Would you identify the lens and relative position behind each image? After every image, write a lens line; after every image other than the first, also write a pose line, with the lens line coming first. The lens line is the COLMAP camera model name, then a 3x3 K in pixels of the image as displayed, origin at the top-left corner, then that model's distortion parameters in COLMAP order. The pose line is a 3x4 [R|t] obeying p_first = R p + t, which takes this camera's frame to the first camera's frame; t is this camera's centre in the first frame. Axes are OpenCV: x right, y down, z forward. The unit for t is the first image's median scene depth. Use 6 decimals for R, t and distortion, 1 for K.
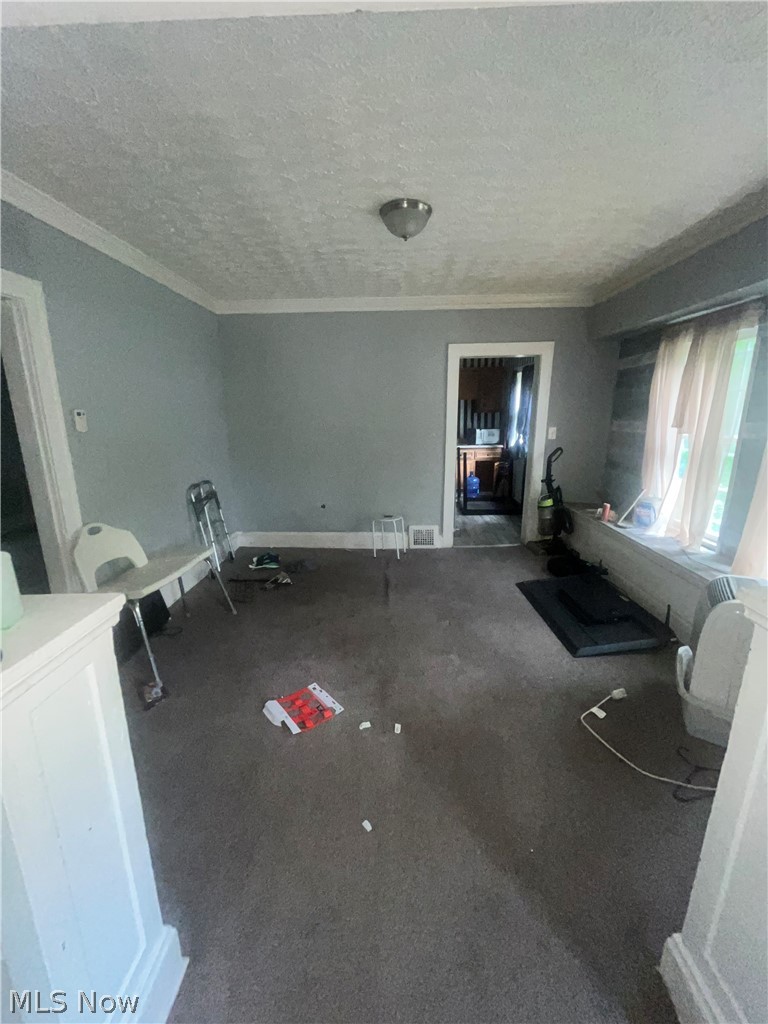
lens RADIAL K [[406.5, 0, 384.0], [0, 406.5, 512.0], [0, 0, 1]] dist [-0.000762, 0.000162]
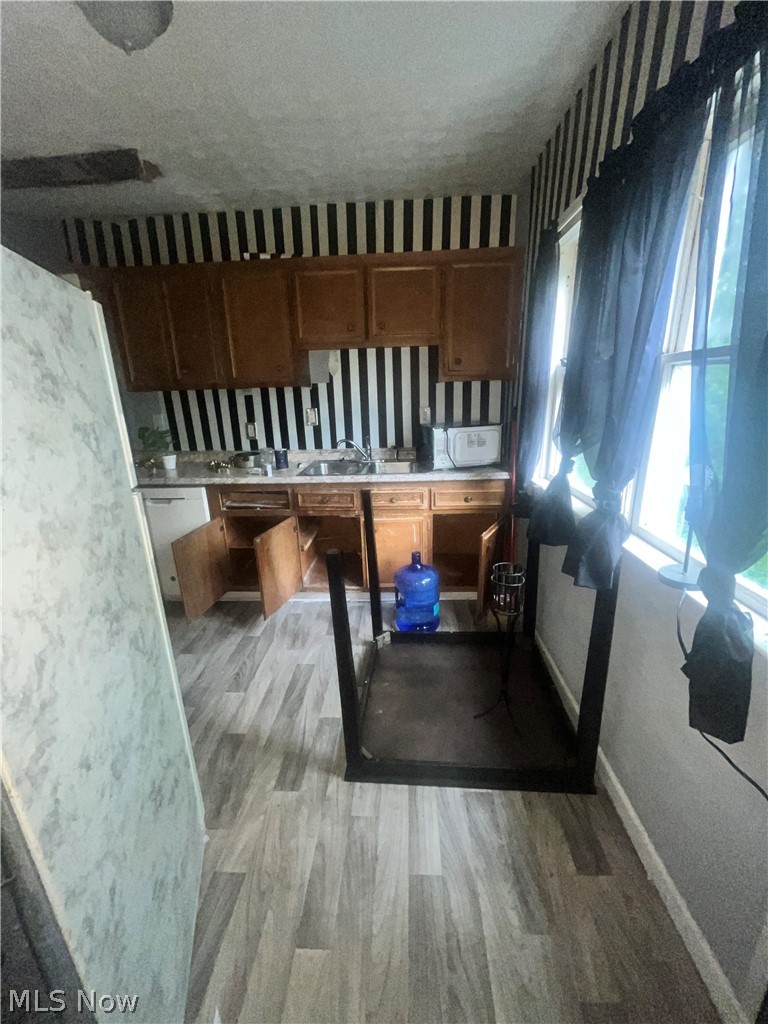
lens RADIAL K [[419.4, 0, 384.0], [0, 419.4, 512.0], [0, 0, 1]] dist [-0.001833, -0.000136]
pose [[0.999791, -0.005329, -0.019763, 0.220077], [0.006106, 0.999201, 0.039487, -0.167177], [0.019536, -0.039599, 0.999025, 0.727425]]
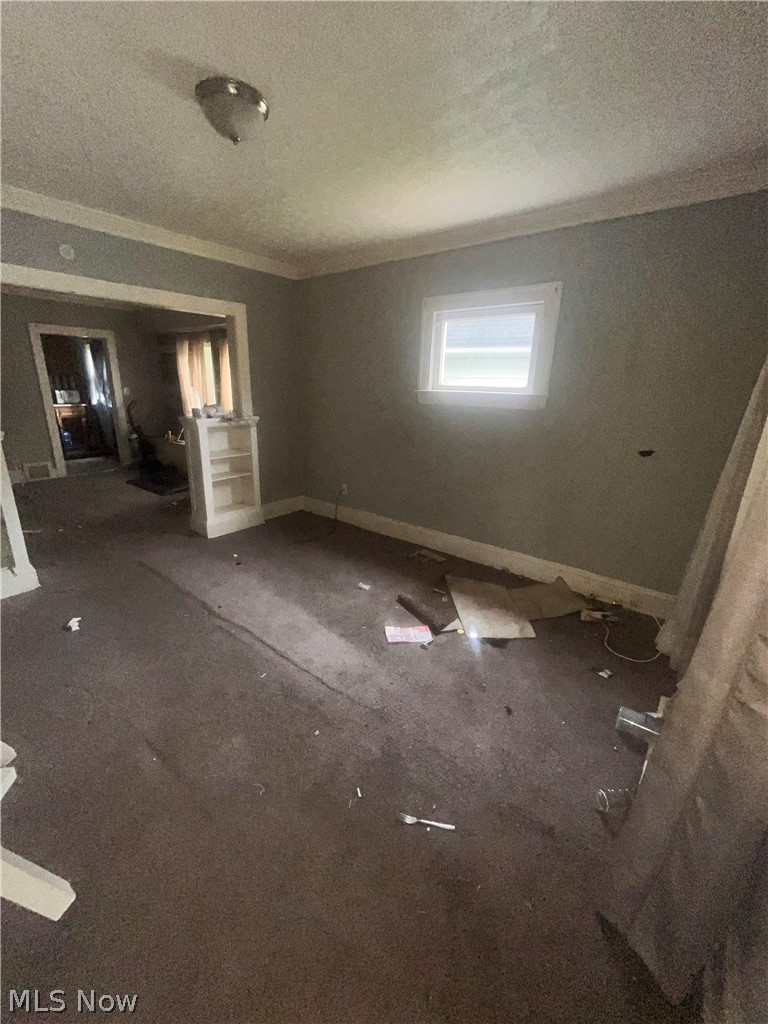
lens RADIAL K [[419.4, 0, 384.0], [0, 419.4, 512.0], [0, 0, 1]] dist [-0.001833, -0.000136]
pose [[0.606619, -0.206397, 0.767733, -0.213897], [0.156785, 0.977804, 0.138990, 0.129787], [-0.779379, 0.036055, 0.625514, -0.513645]]
